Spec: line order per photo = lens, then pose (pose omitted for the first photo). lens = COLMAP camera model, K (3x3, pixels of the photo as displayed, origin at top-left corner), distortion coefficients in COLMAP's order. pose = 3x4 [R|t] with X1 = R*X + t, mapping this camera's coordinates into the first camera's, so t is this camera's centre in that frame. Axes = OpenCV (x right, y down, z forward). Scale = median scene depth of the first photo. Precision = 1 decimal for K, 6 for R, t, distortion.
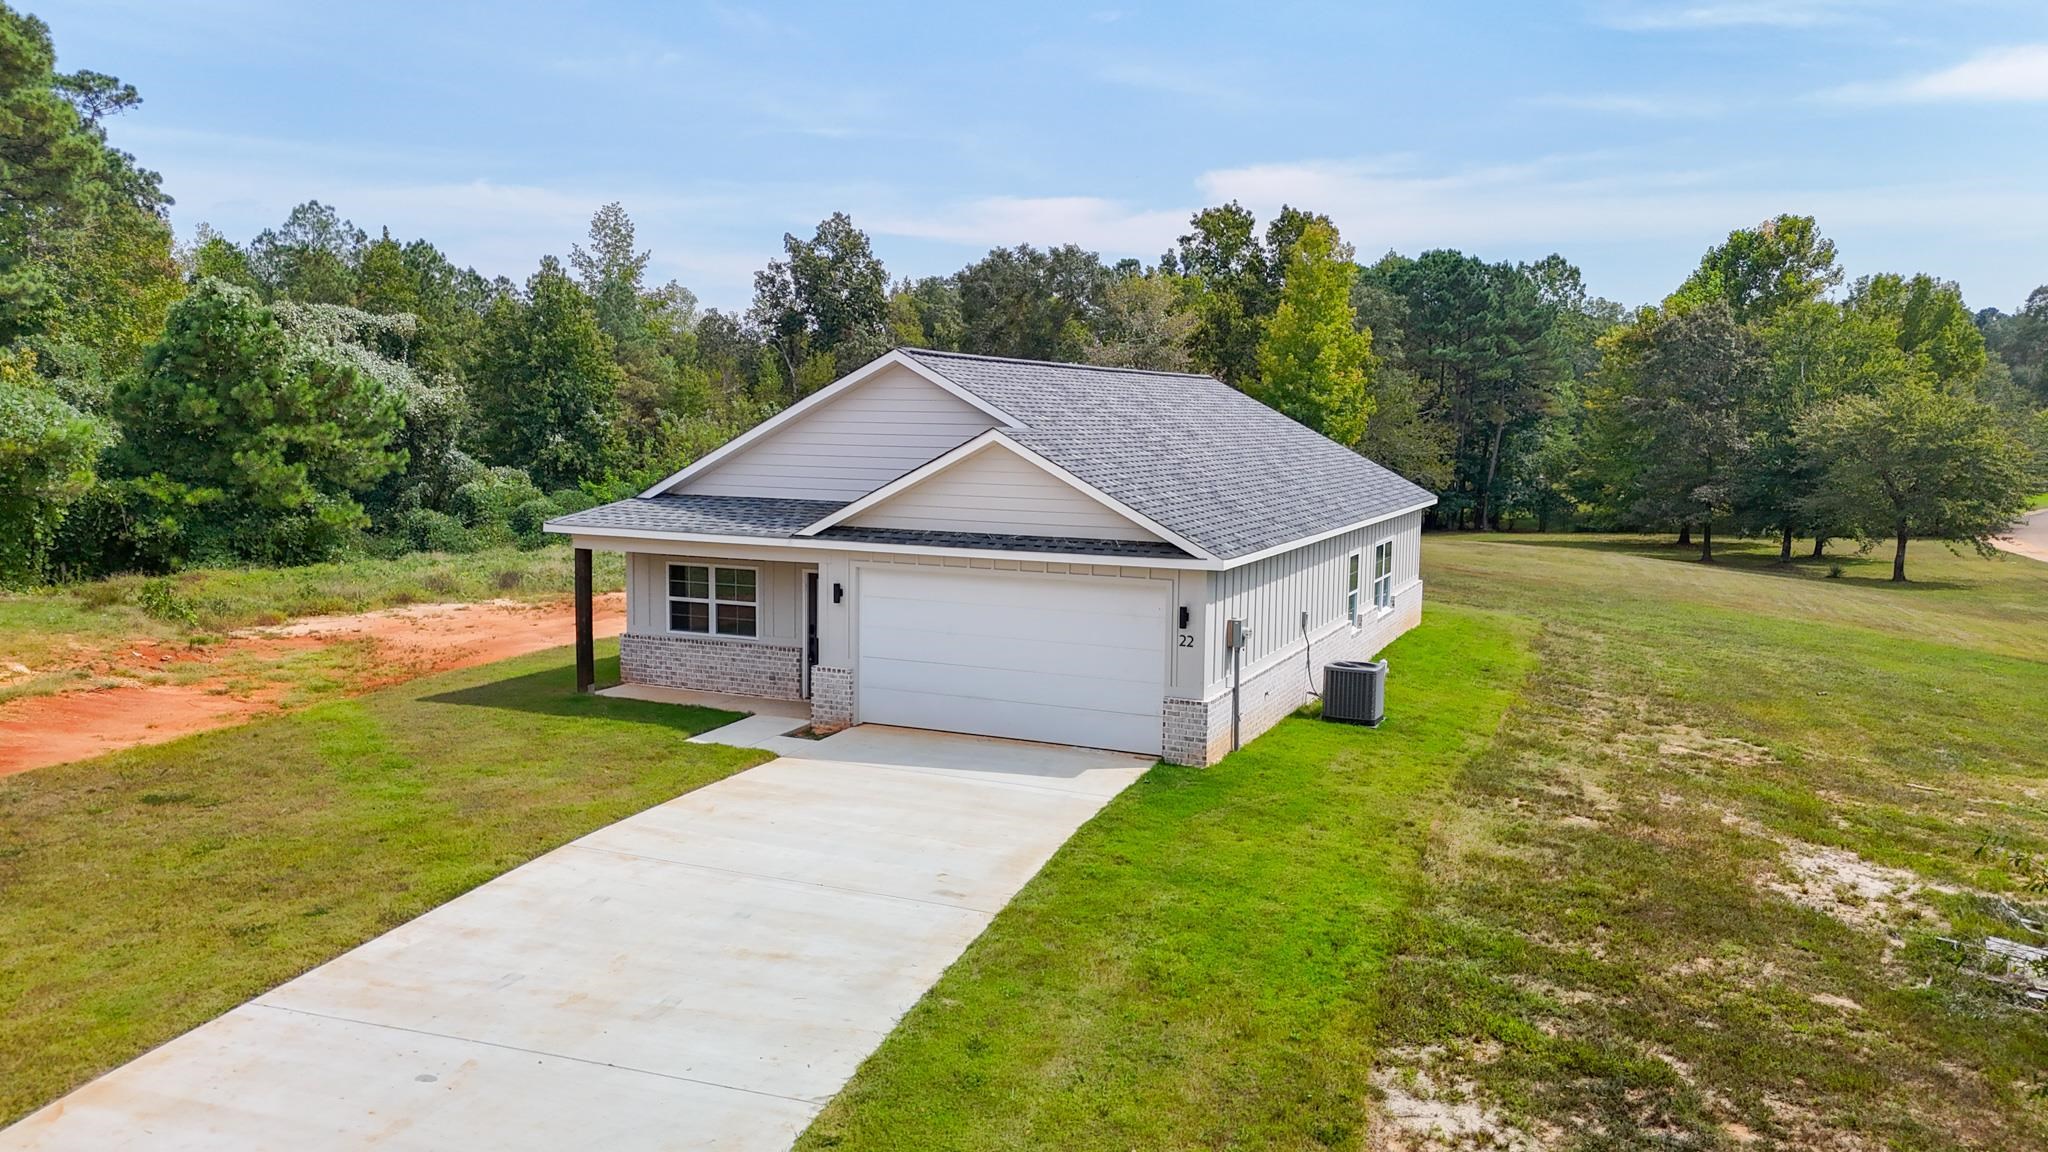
lens RADIAL K [[1506.4, 0, 1024.0], [0, 1506.4, 576.0], [0, 0, 1]] dist [0.068350, -0.003571]
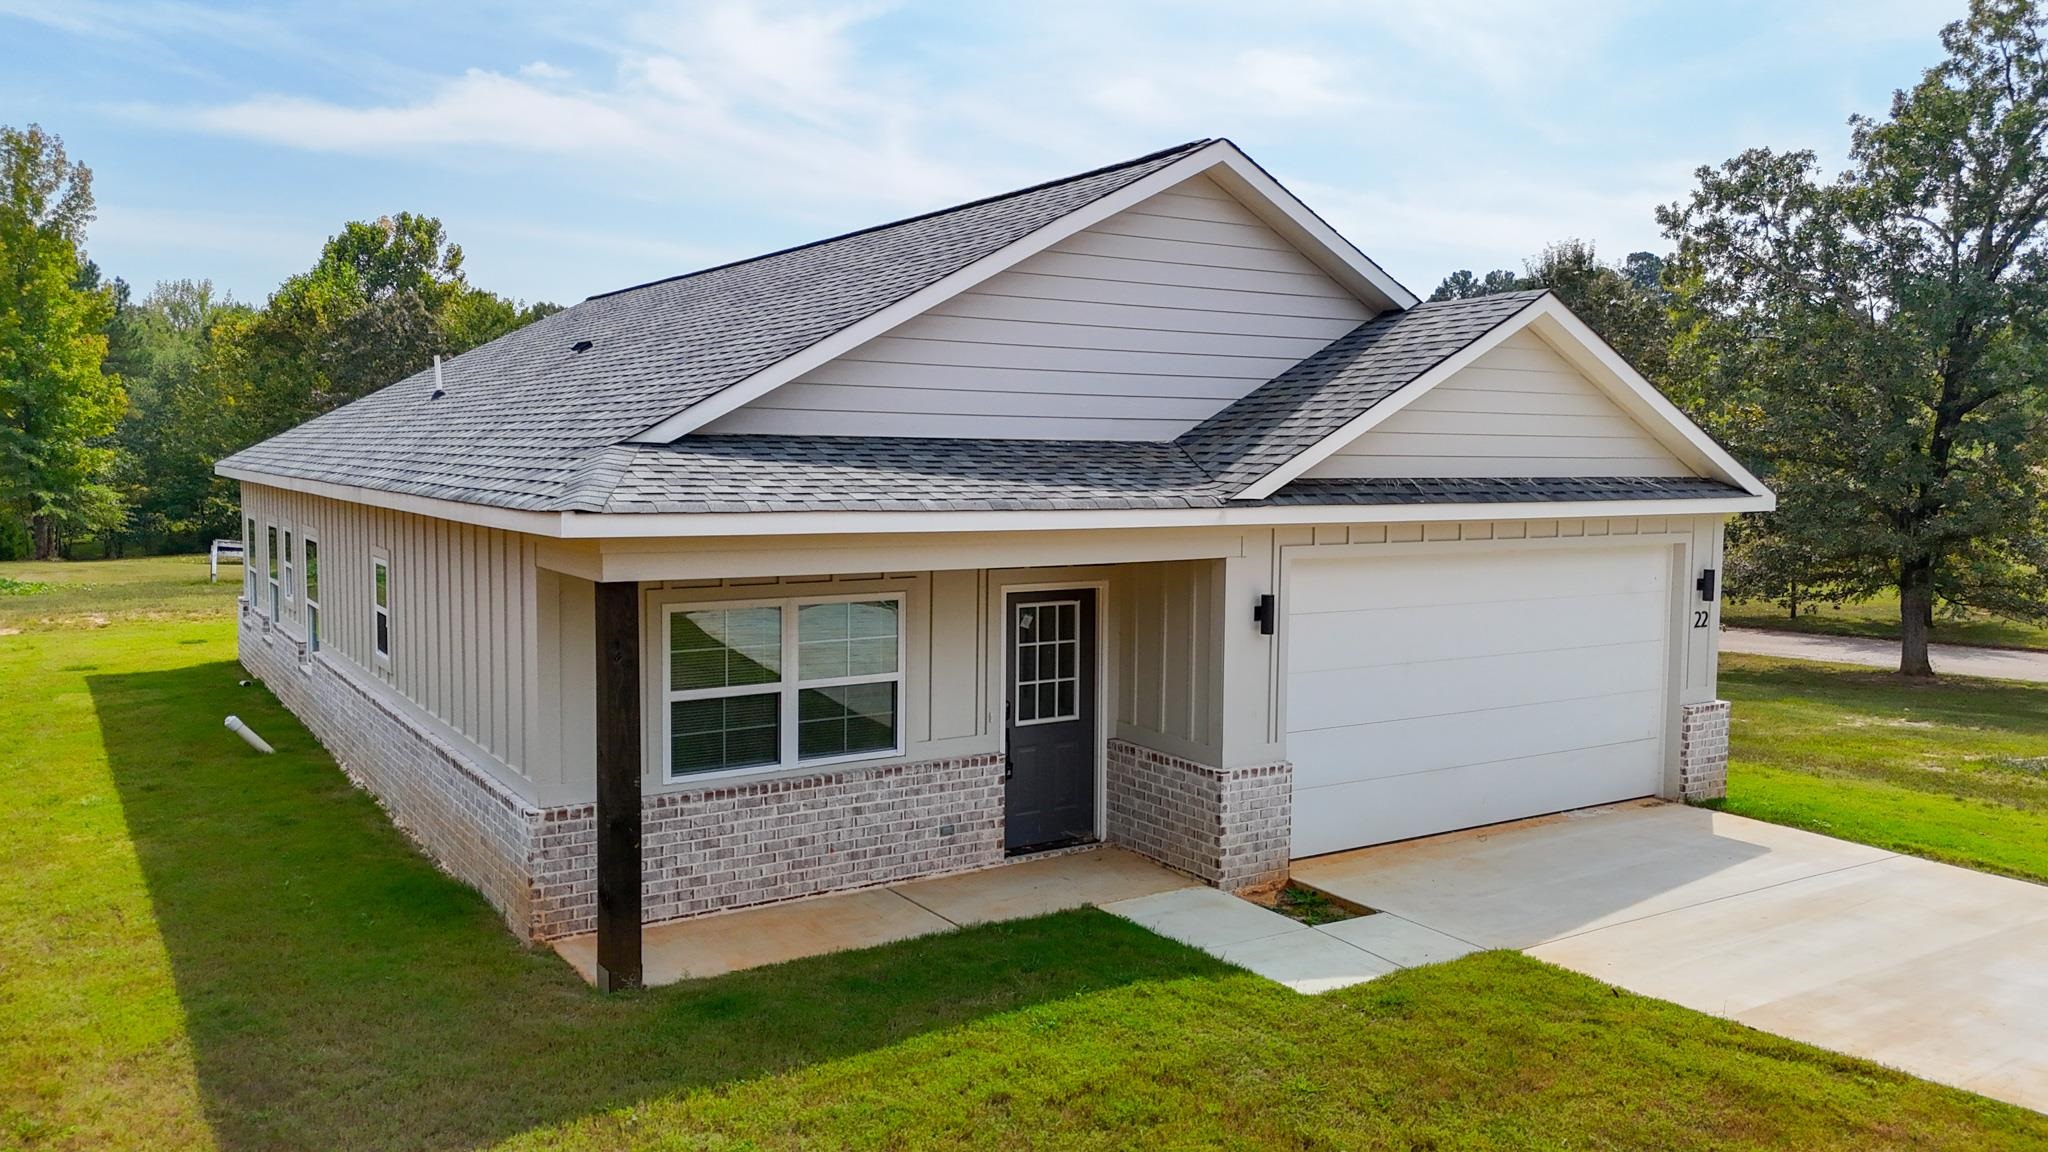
lens RADIAL K [[1506.4, 0, 1024.0], [0, 1506.4, 576.0], [0, 0, 1]] dist [0.068350, -0.003571]
pose [[0.540400, -0.076551, 0.837919, -0.522718], [0.088603, 0.995493, 0.033804, -0.022407], [-0.836730, 0.055975, 0.544747, 0.713440]]
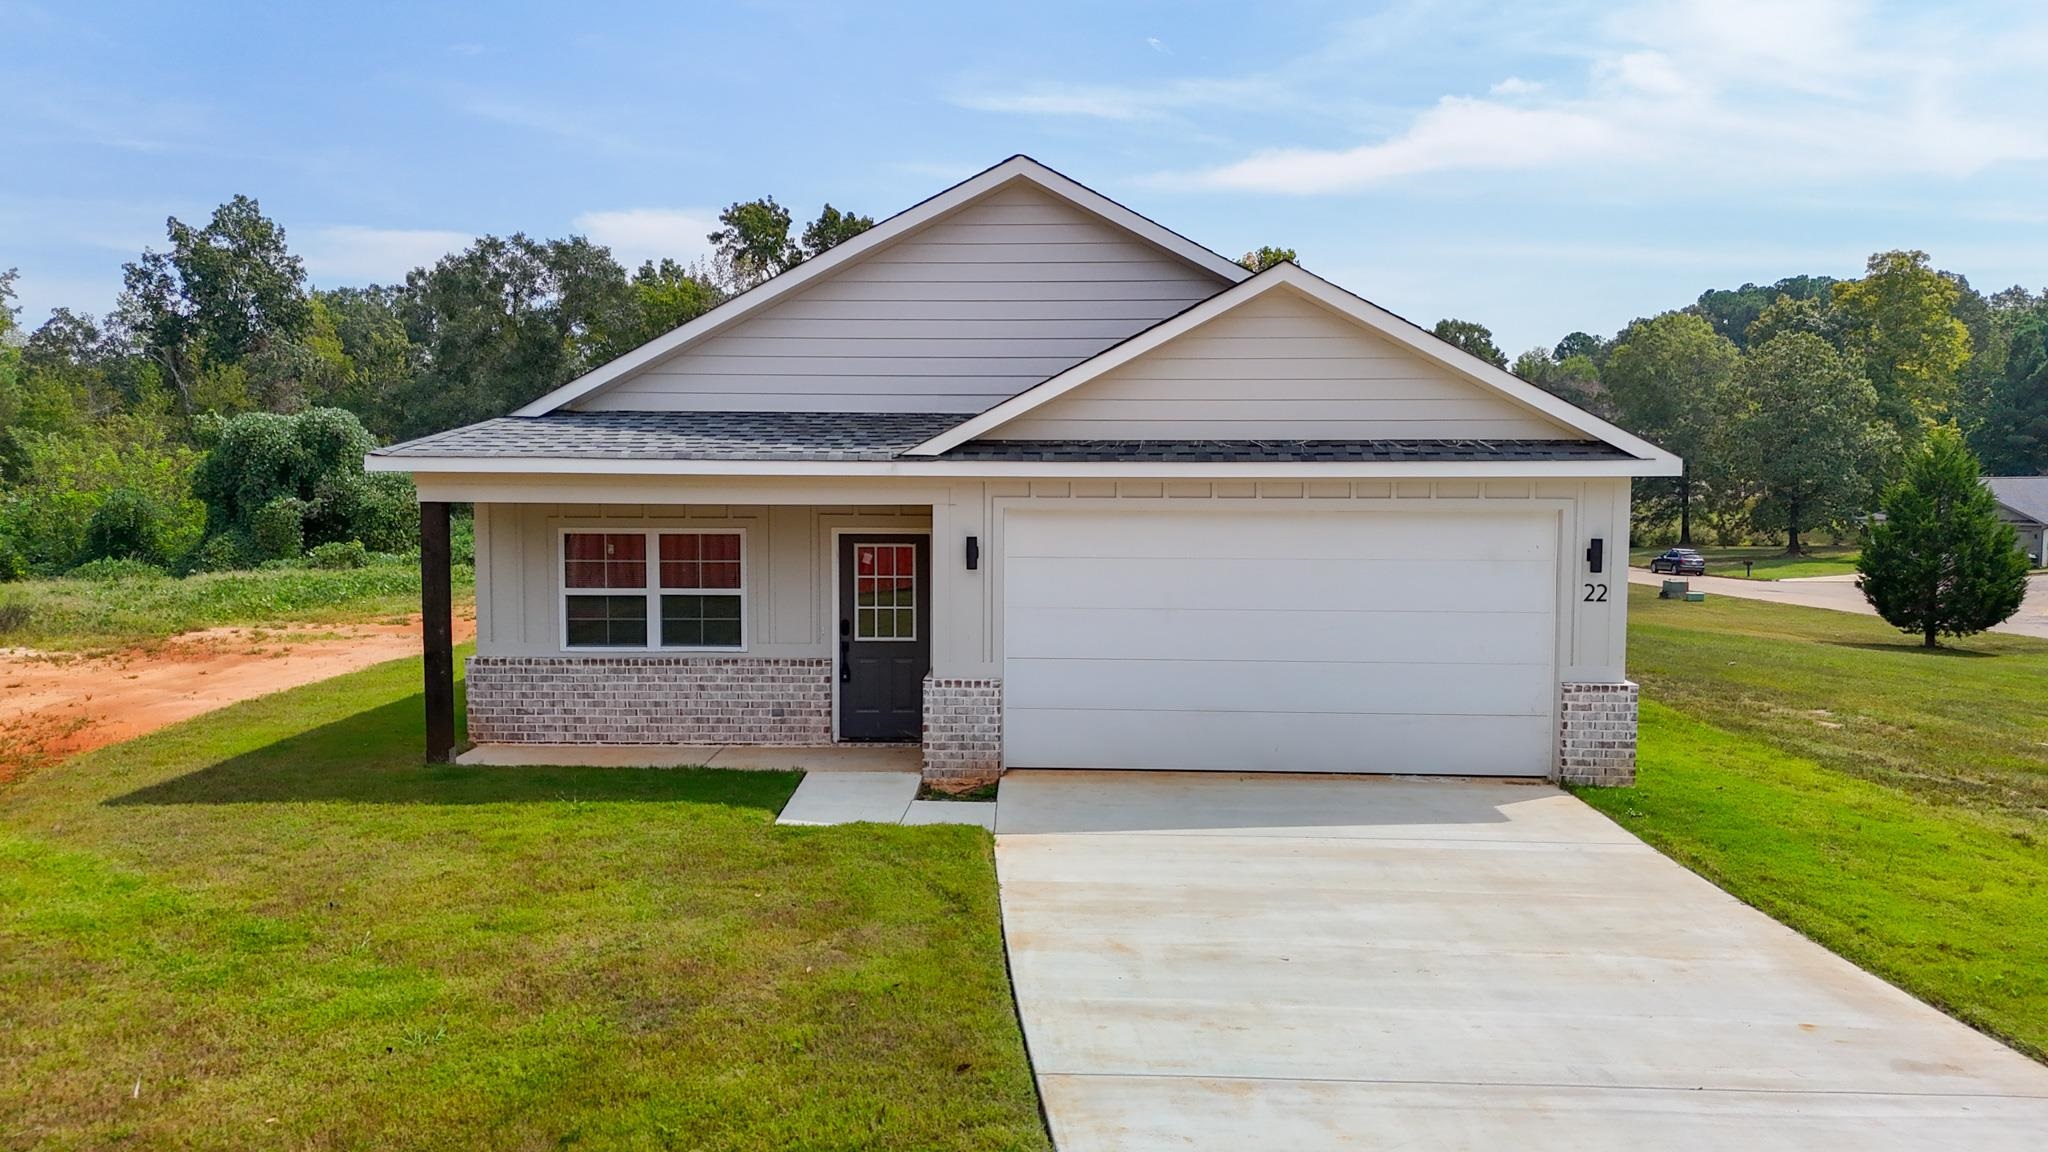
lens RADIAL K [[1530.0, 0, 1021.8], [0, 1530.0, 577.8], [0, 0, 1]] dist [0.079408, -0.077793]
pose [[0.926282, -0.038052, 0.374905, -0.298039], [0.049966, 0.998506, -0.022104, 0.031778], [-0.373504, 0.039207, 0.926800, 0.389571]]
